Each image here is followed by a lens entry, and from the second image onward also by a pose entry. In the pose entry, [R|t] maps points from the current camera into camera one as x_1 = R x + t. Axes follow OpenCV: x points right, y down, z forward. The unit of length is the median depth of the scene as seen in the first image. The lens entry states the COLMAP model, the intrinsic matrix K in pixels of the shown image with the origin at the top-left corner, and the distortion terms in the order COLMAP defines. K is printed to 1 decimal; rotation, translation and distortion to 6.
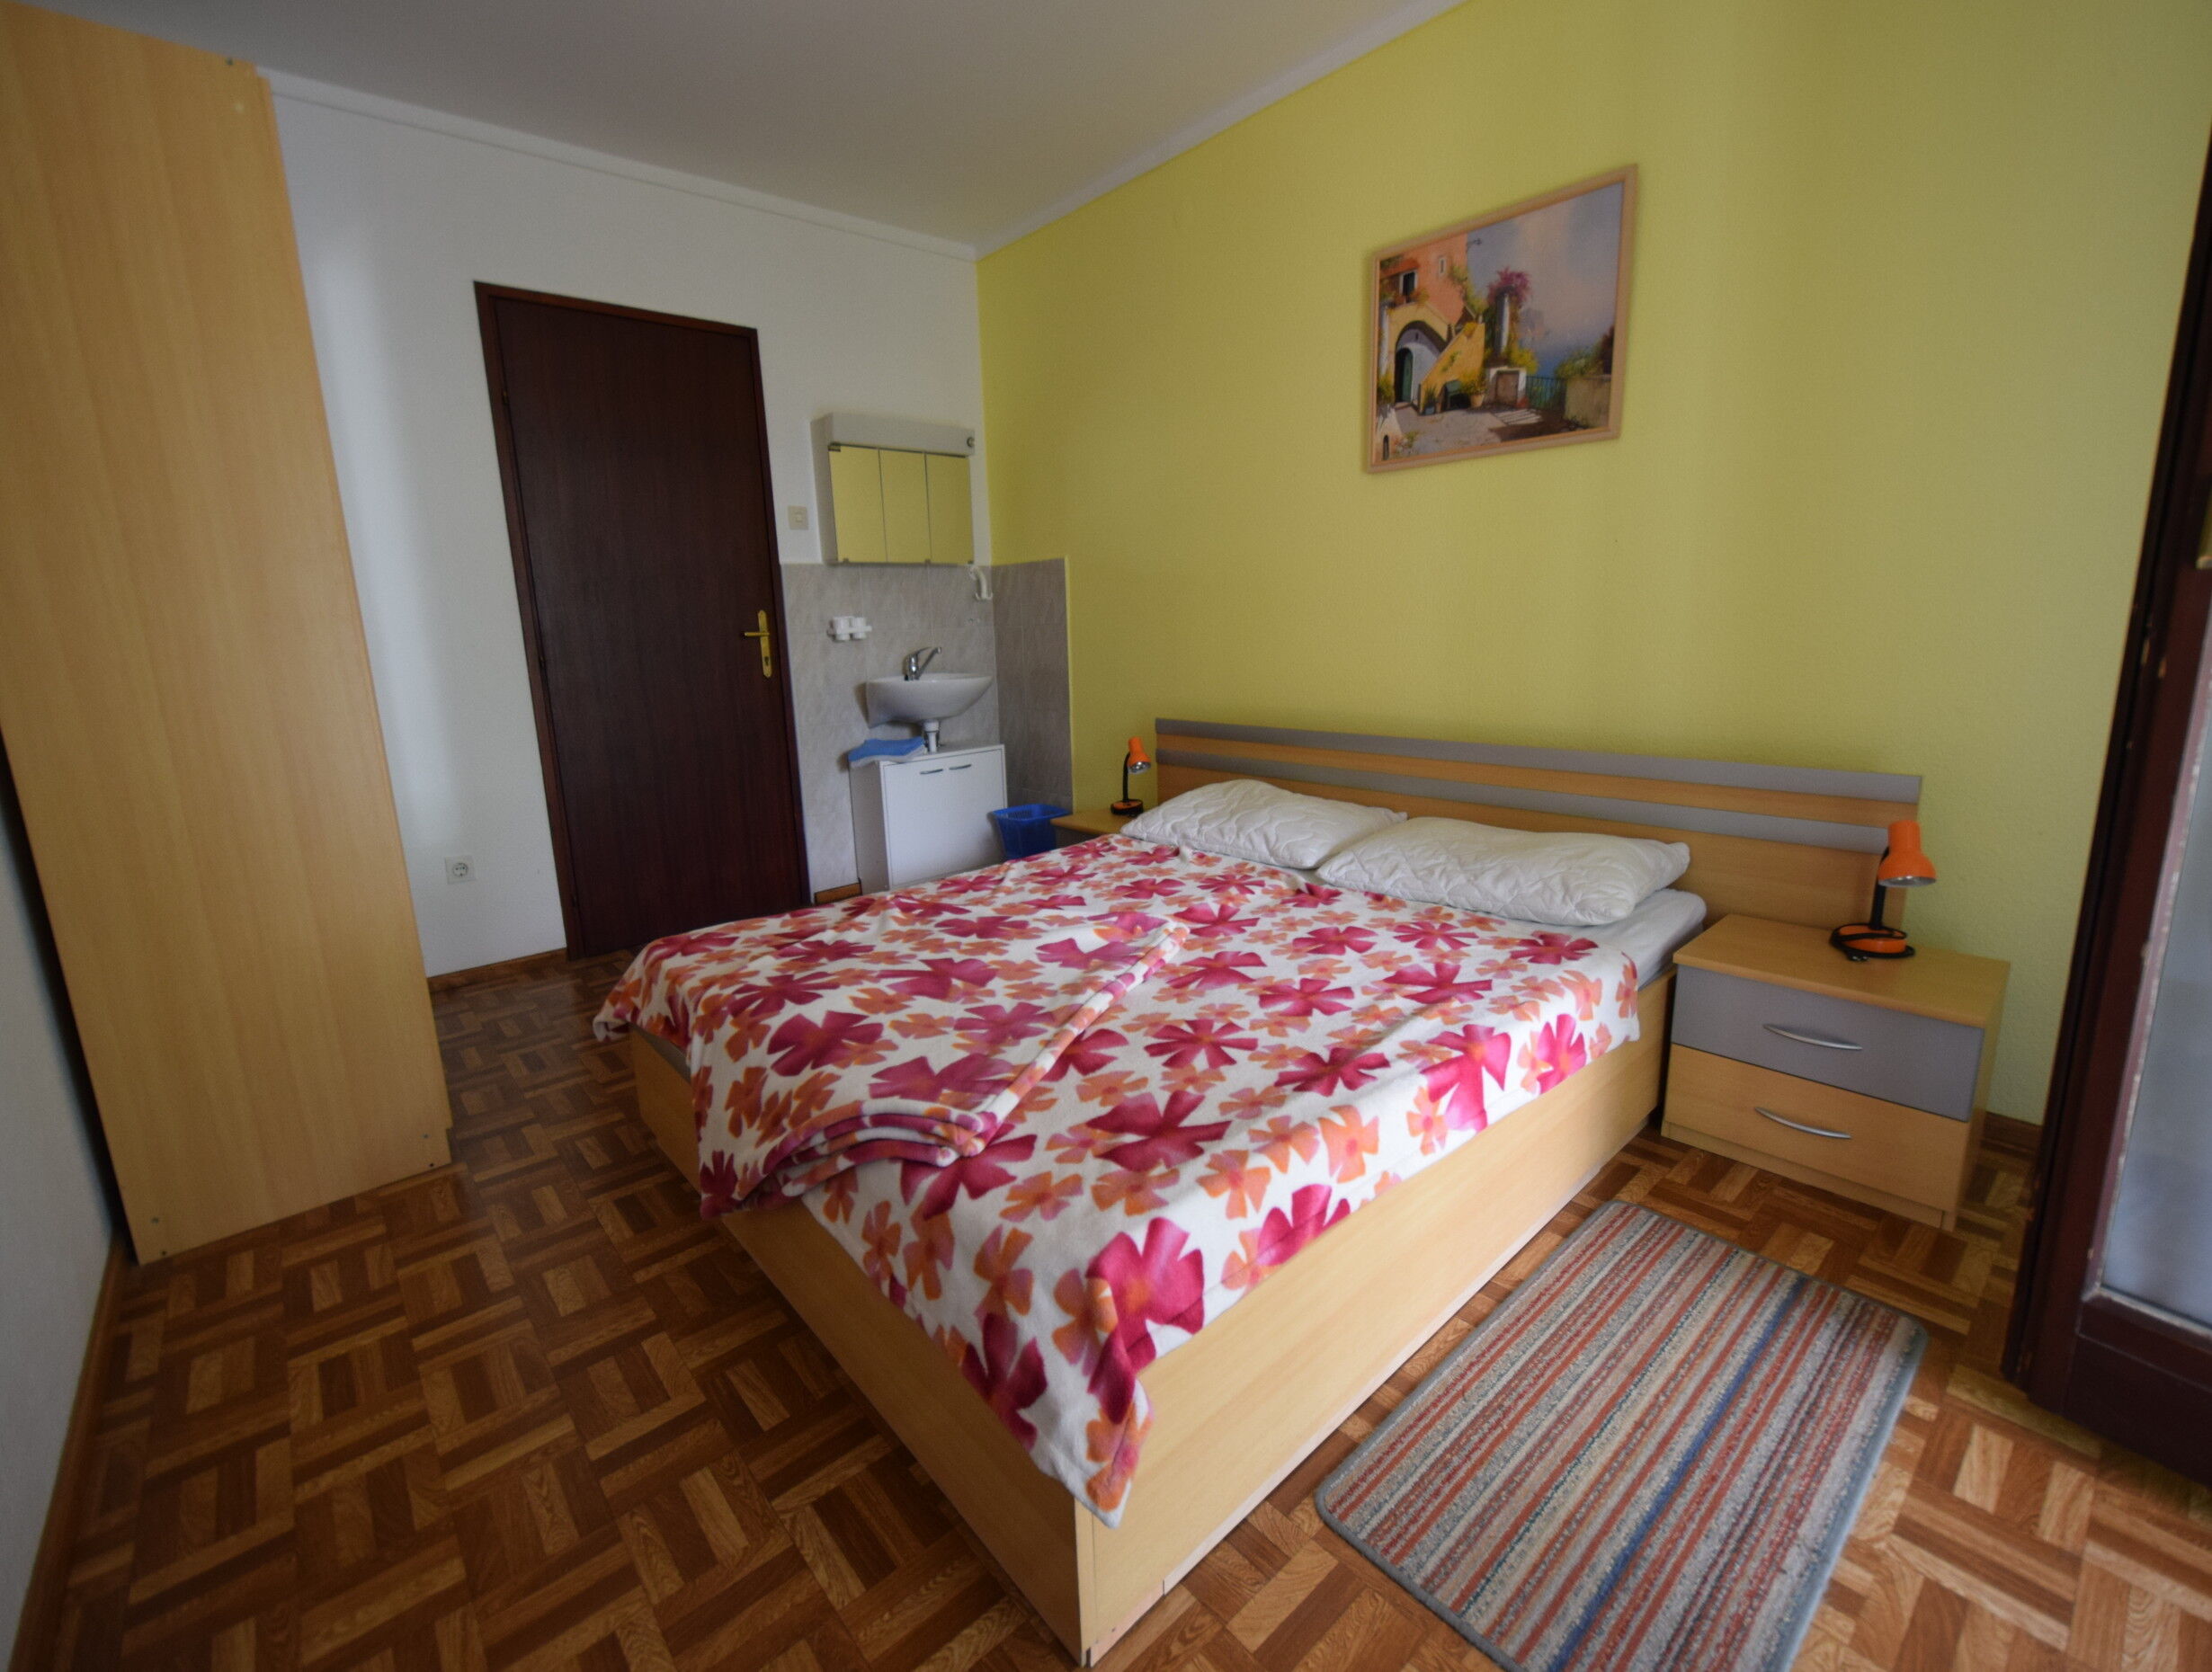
lens RADIAL K [[973.6, 0, 1105.5], [0, 973.6, 778.6], [0, 0, 1]] dist [0.000437, -0.000150]
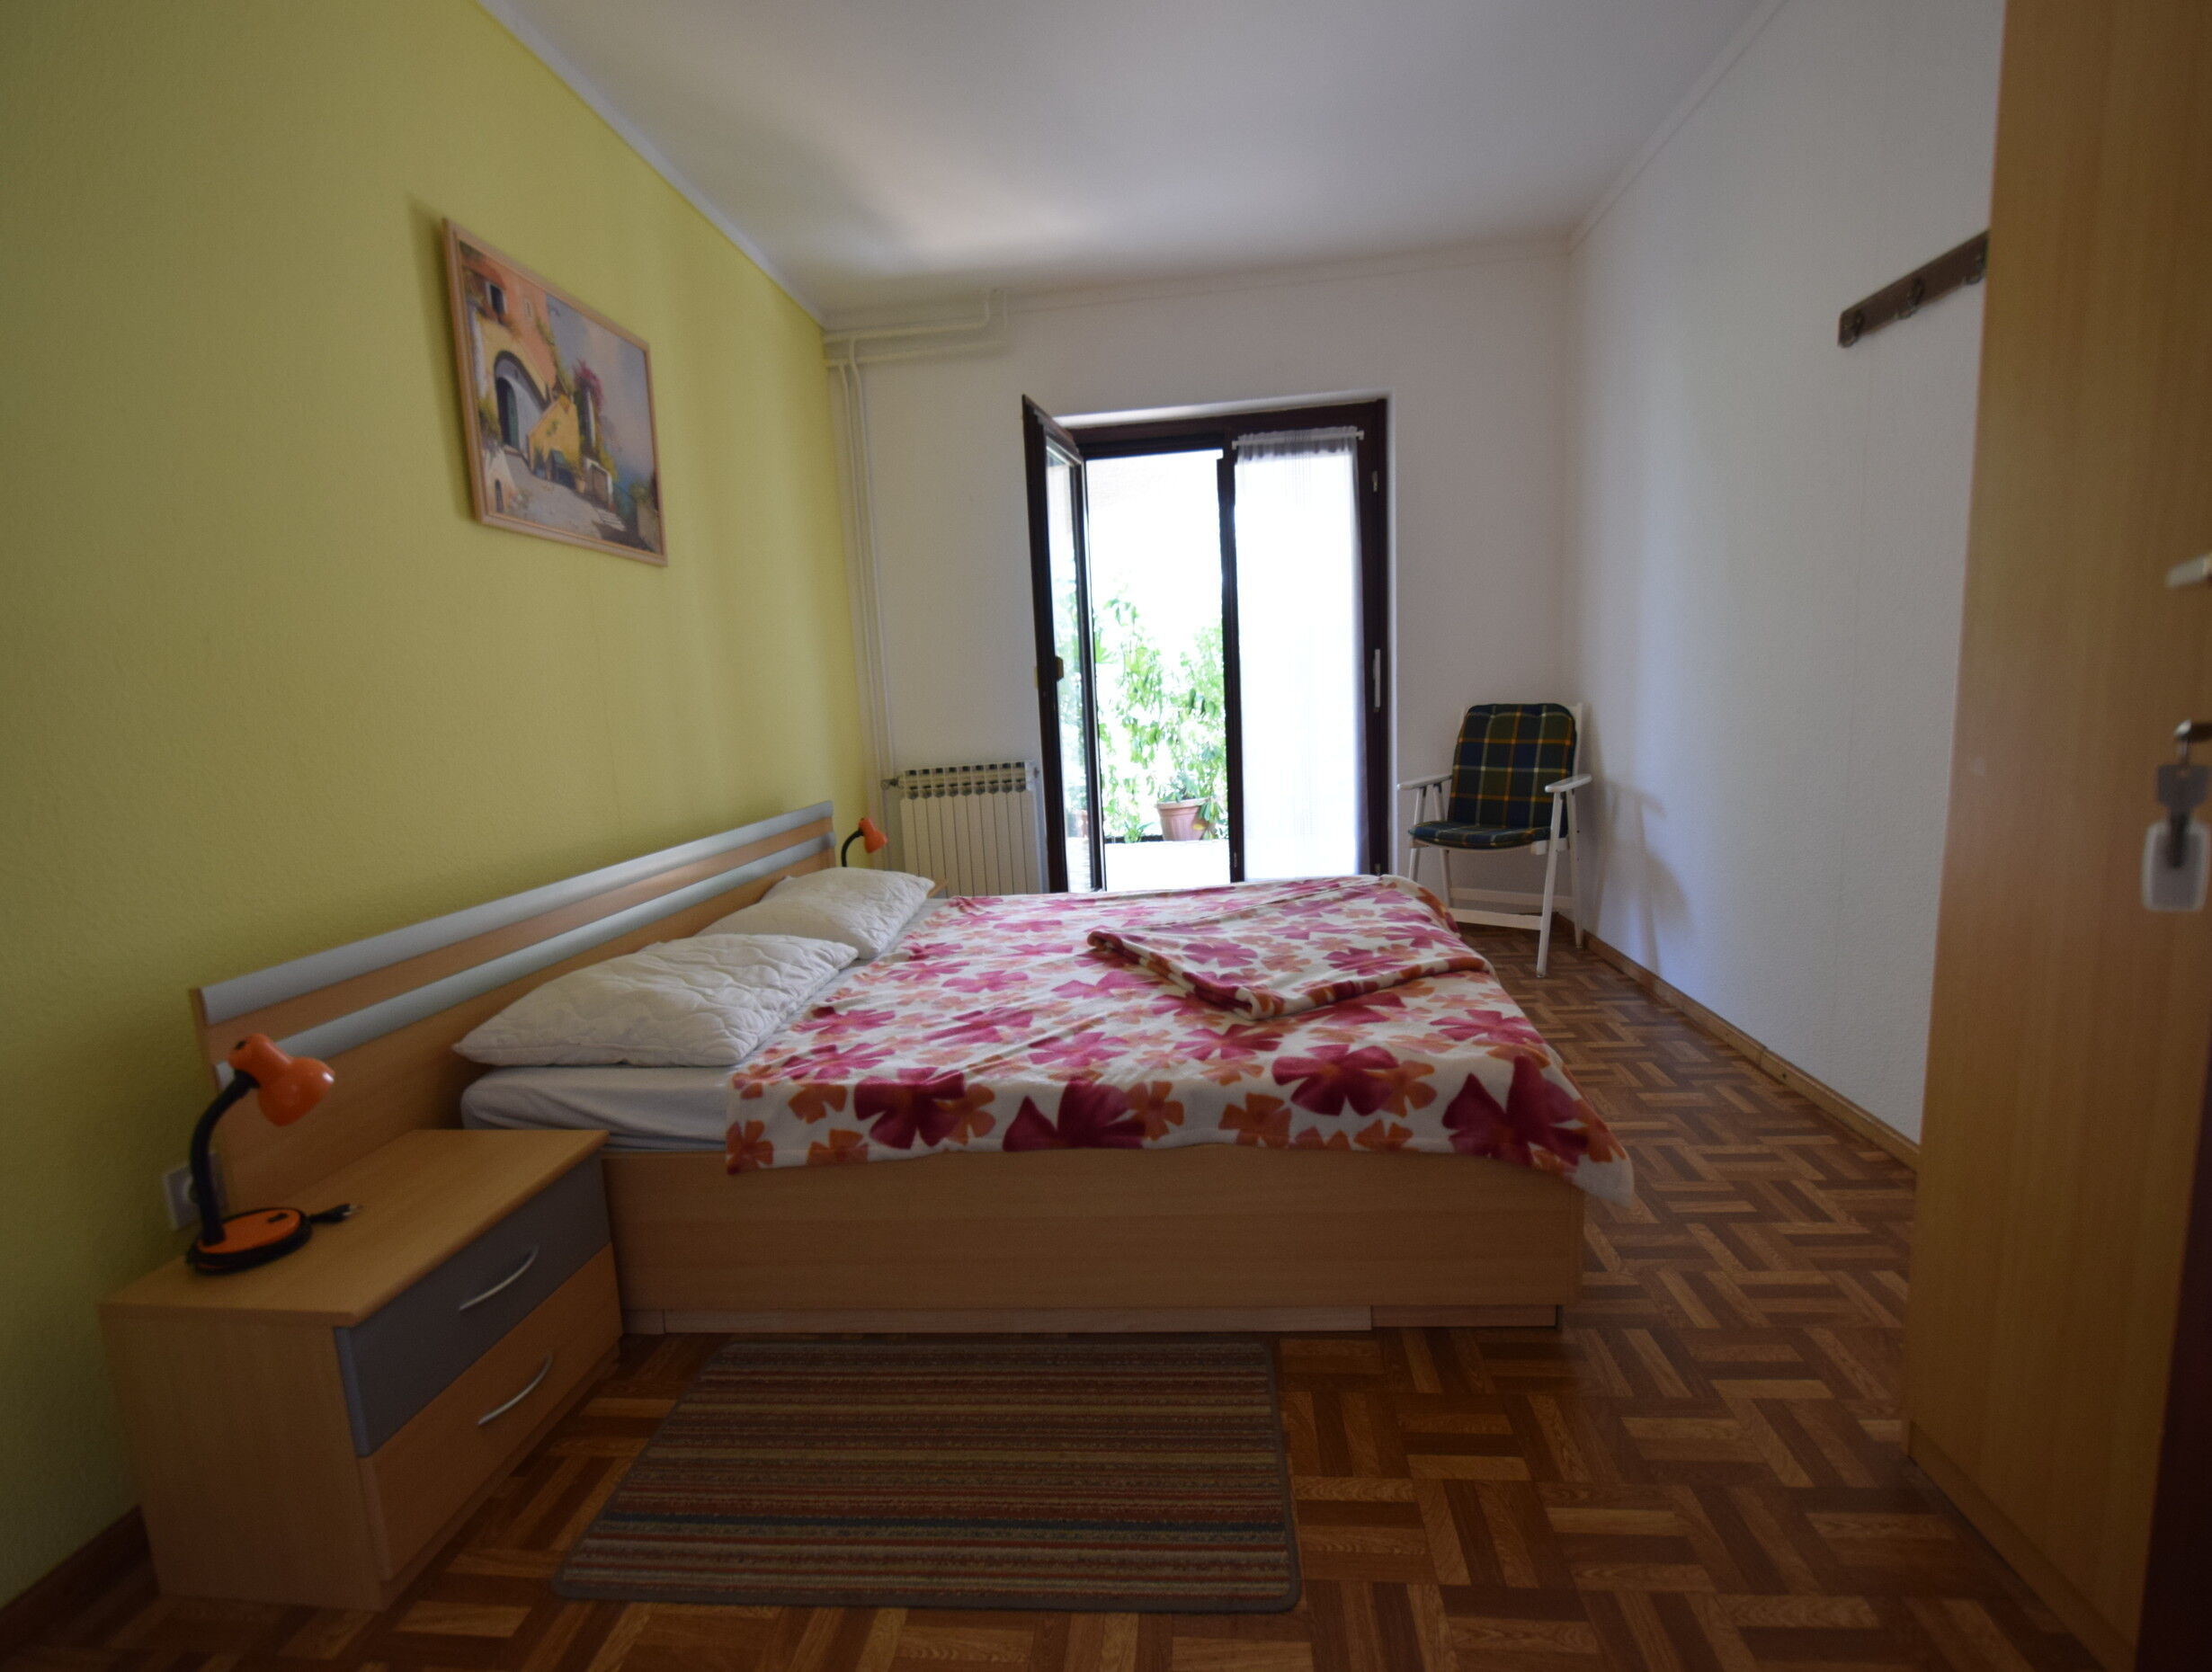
lens RADIAL K [[973.5, 0, 1121.5], [0, 973.5, 833.3], [0, 0, 1]] dist [0.000440, -0.003051]
pose [[-0.687441, -0.022021, 0.725907, -0.645888], [0.205613, 0.952742, 0.223619, -0.180901], [-0.696526, 0.302980, -0.650426, 1.362882]]
